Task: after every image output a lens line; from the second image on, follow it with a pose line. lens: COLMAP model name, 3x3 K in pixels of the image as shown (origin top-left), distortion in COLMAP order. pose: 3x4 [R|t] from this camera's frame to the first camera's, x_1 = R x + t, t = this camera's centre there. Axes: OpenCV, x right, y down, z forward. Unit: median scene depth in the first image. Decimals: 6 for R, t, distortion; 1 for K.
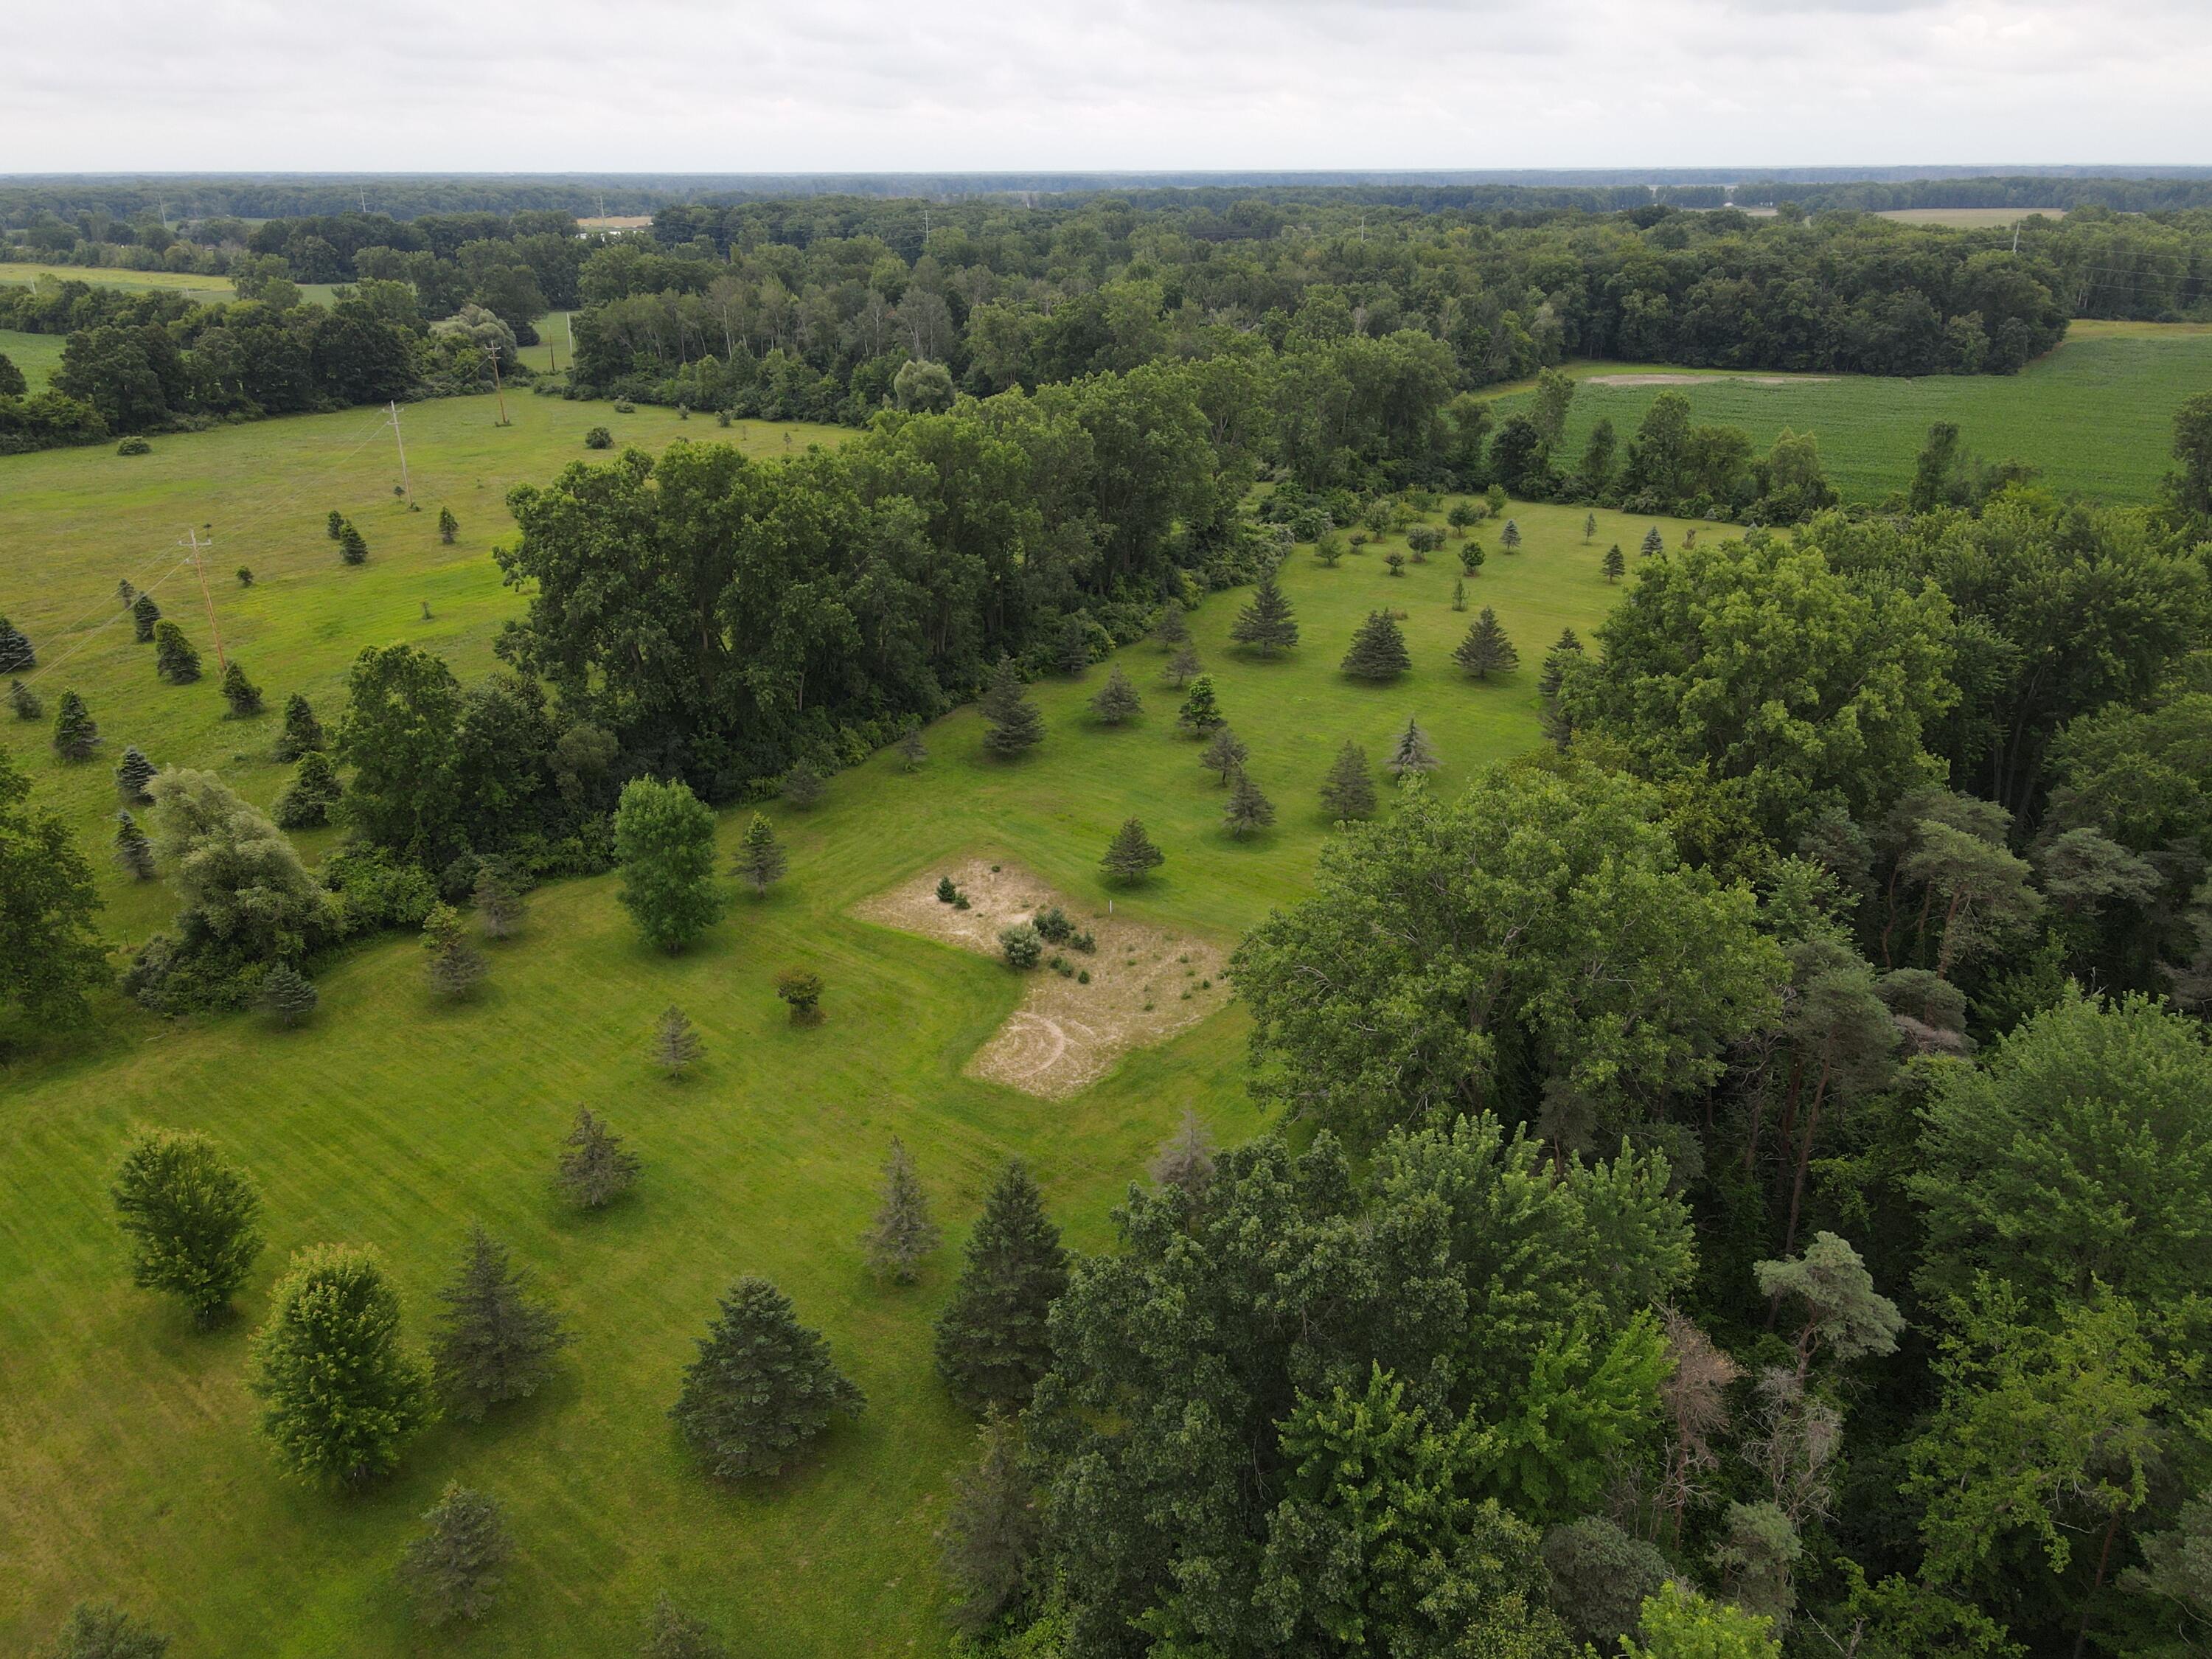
lens RADIAL K [[1627.0, 0, 1102.7], [0, 1627.0, 832.4], [0, 0, 1]] dist [0.002607, 0.021083]
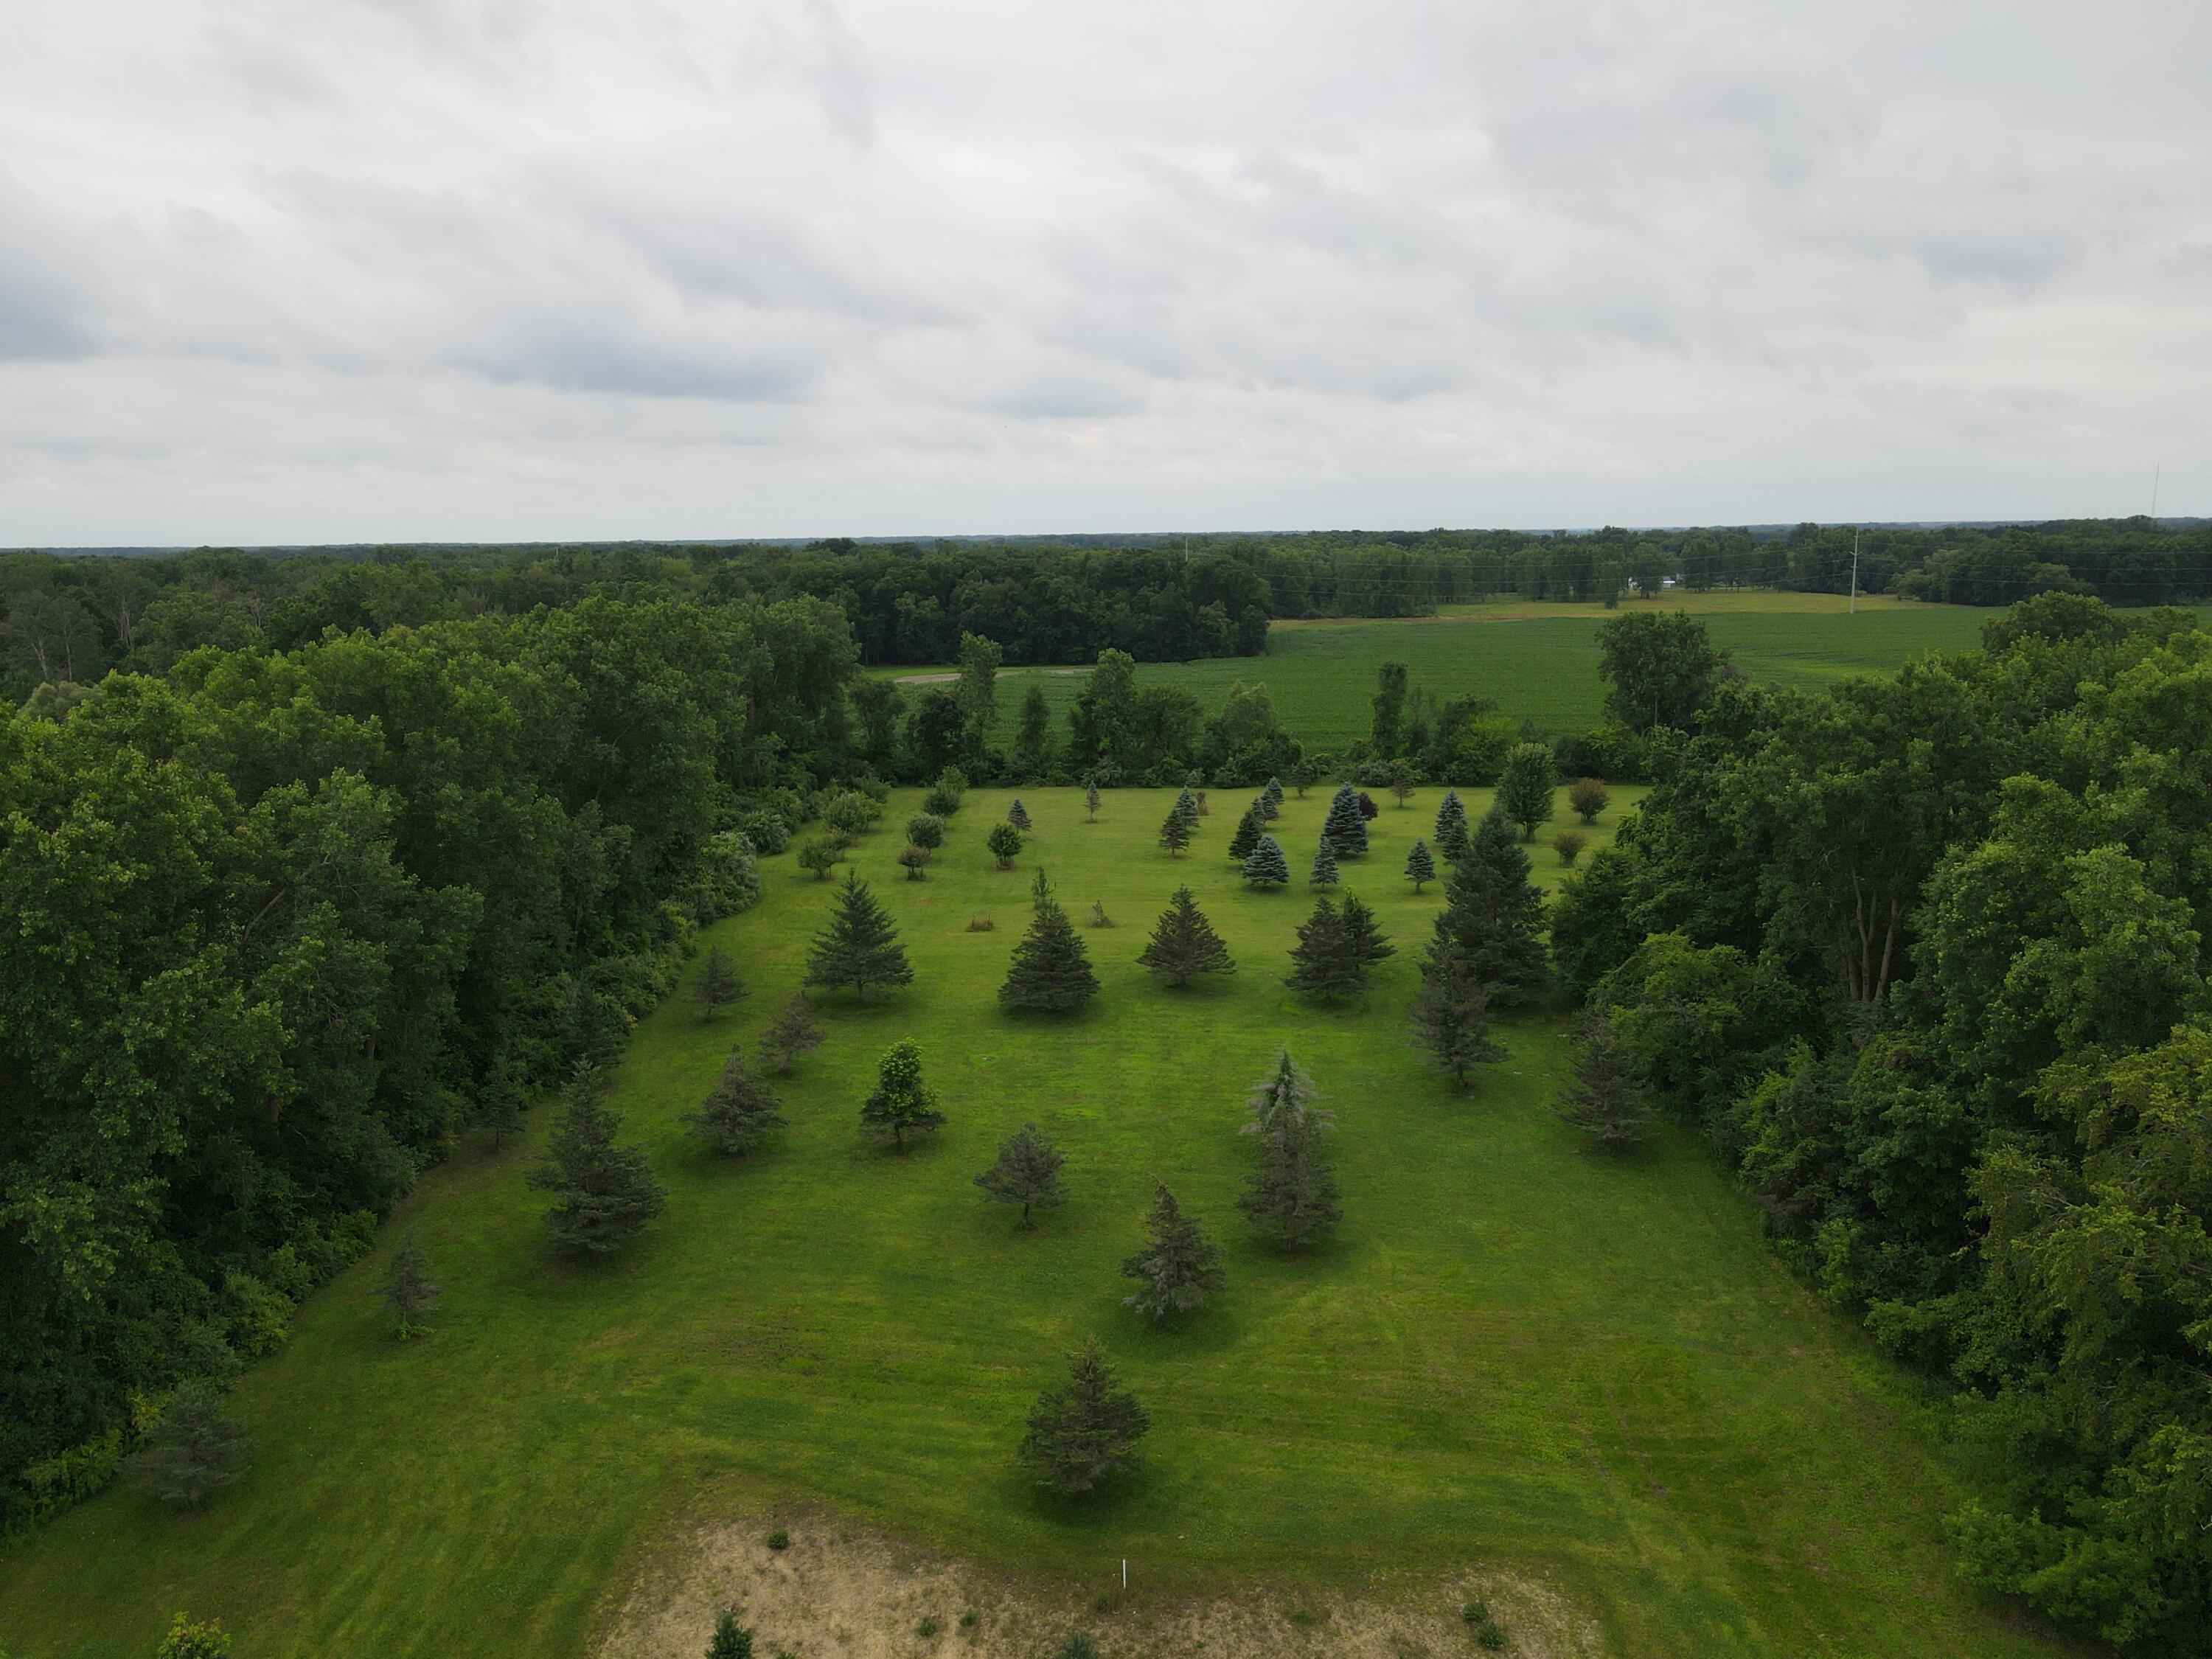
lens RADIAL K [[1627.0, 0, 1099.8], [0, 1627.0, 841.5], [0, 0, 1]] dist [0.002607, 0.021083]
pose [[0.869261, -0.100618, 0.484005, -0.135570], [0.197092, 0.968428, -0.152650, -0.056157], [-0.453365, 0.228086, 0.861648, 0.399117]]
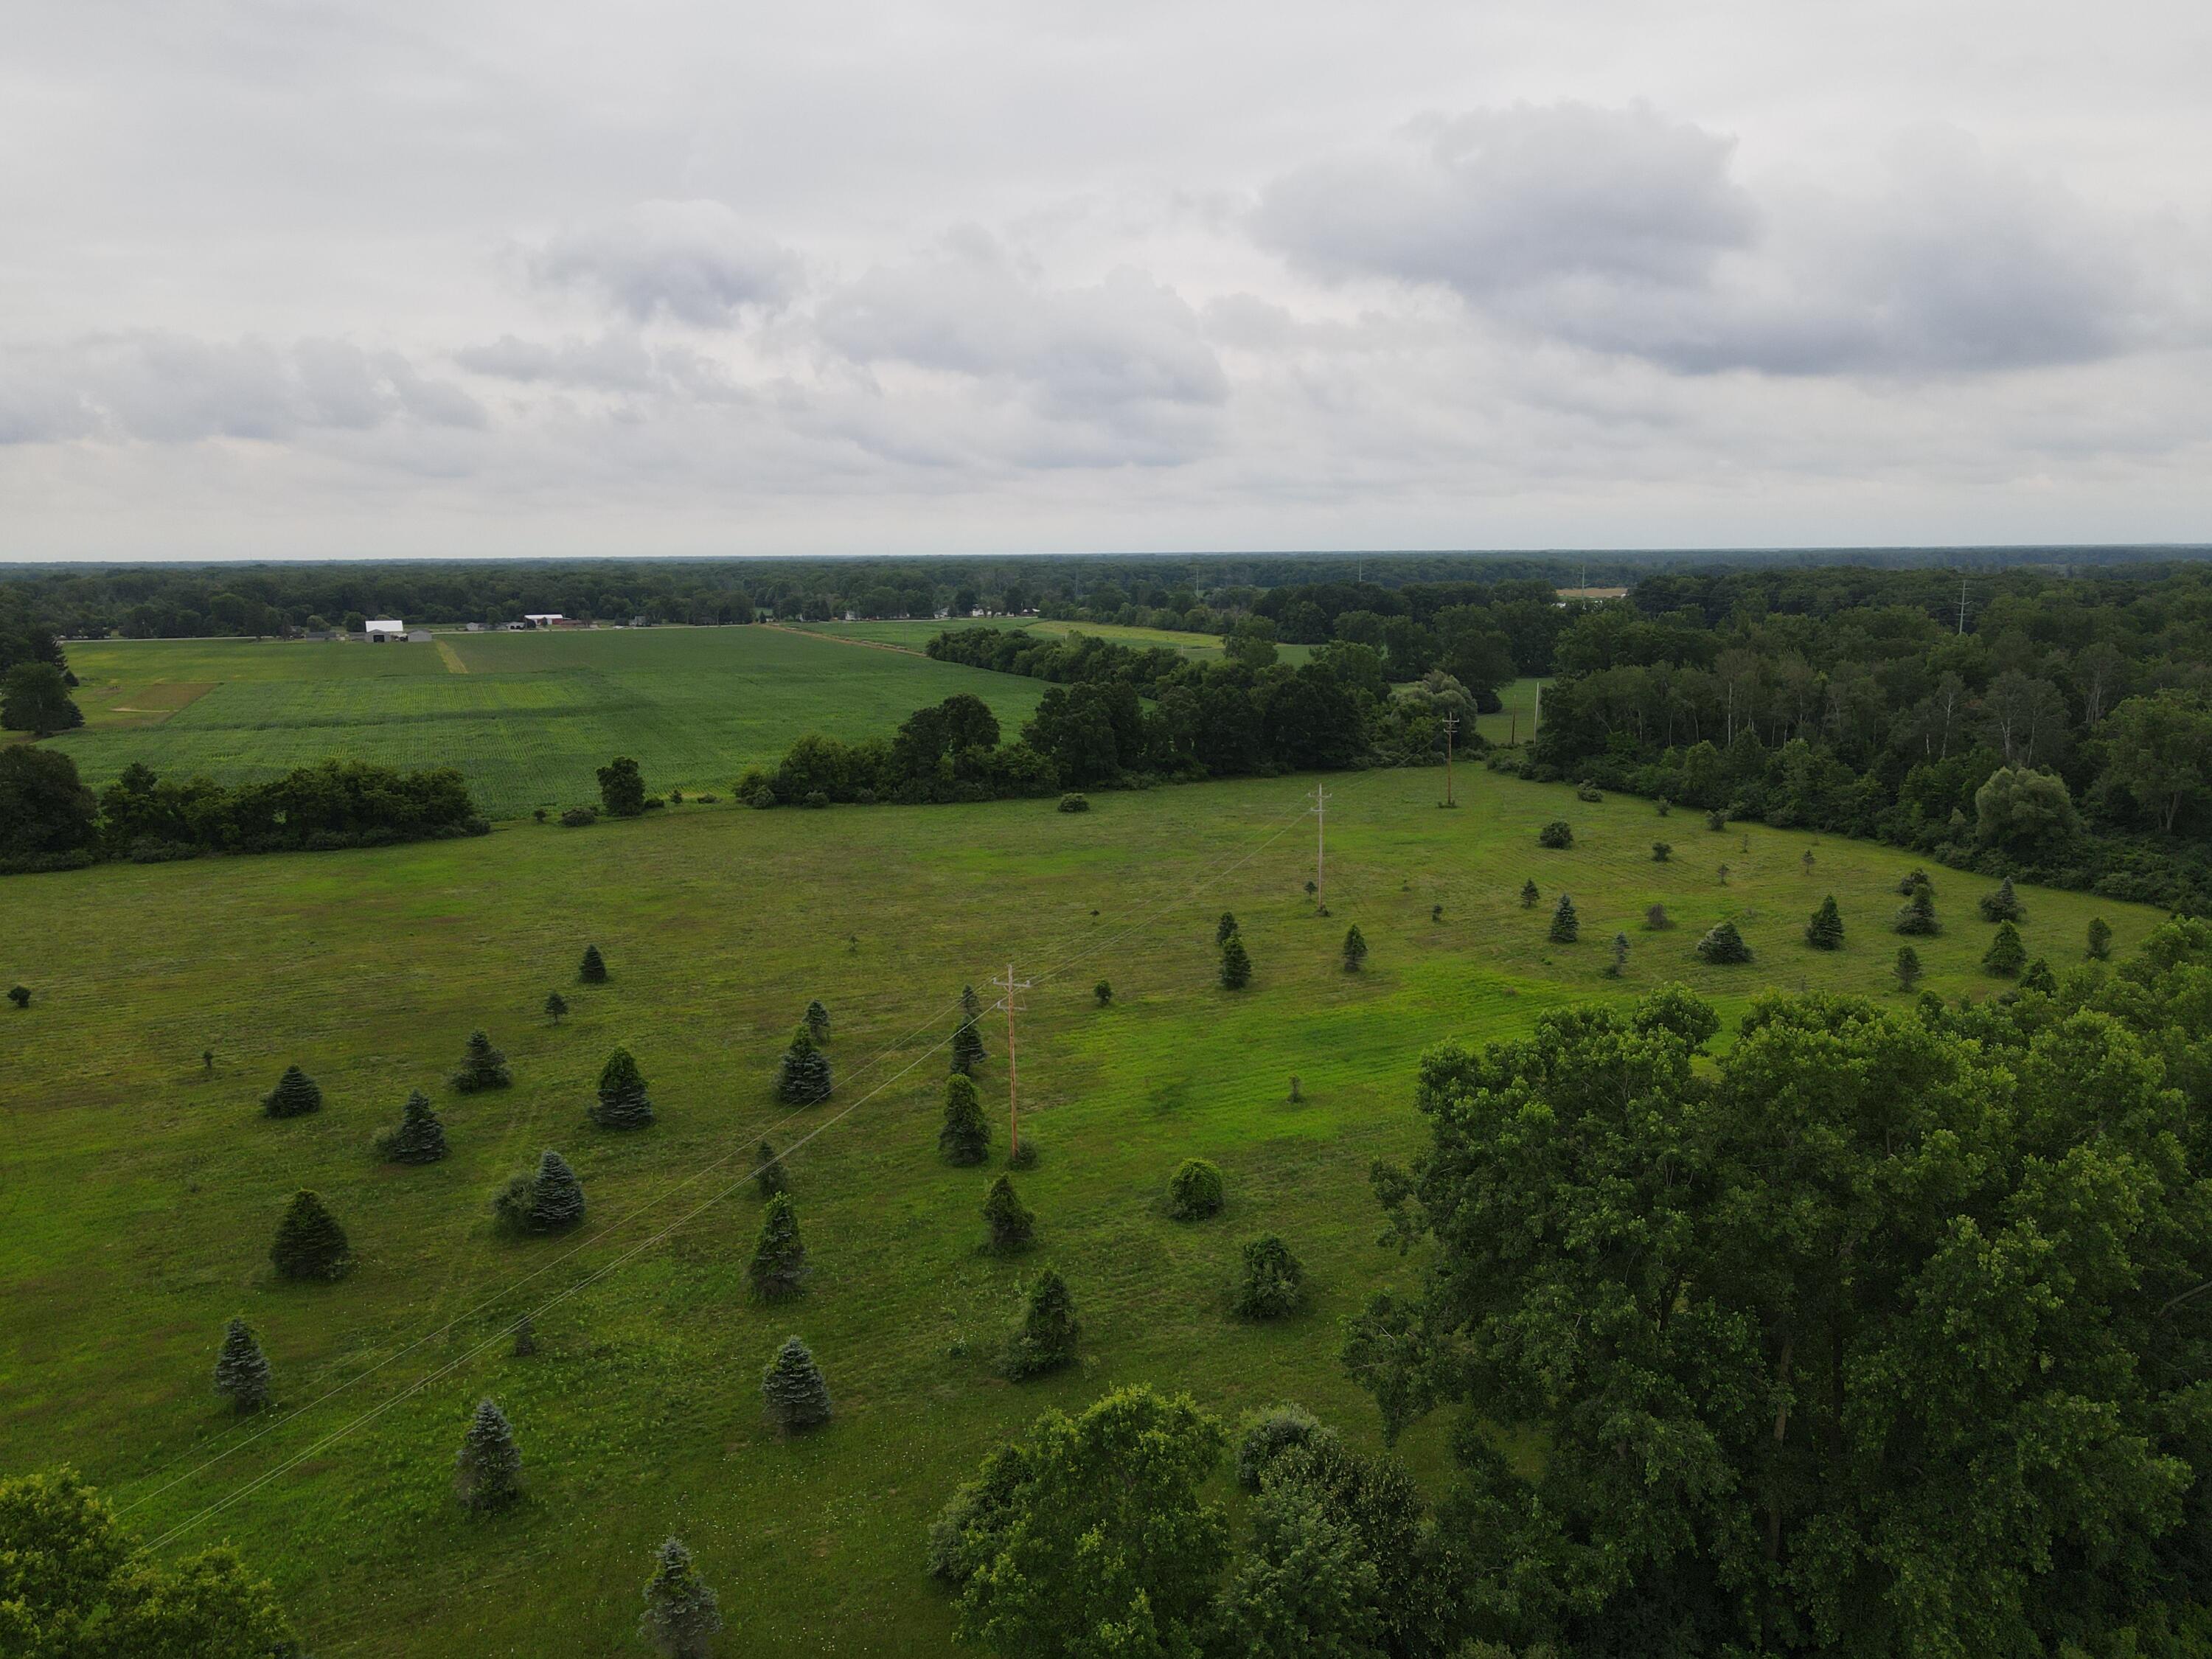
lens RADIAL K [[1627.0, 0, 1097.9], [0, 1627.0, 821.8], [0, 0, 1]] dist [0.002607, 0.021083]
pose [[0.846430, 0.084464, -0.525758, -0.144963], [-0.196851, 0.967031, -0.161560, -0.135576], [0.494779, 0.240245, 0.835151, 0.390162]]
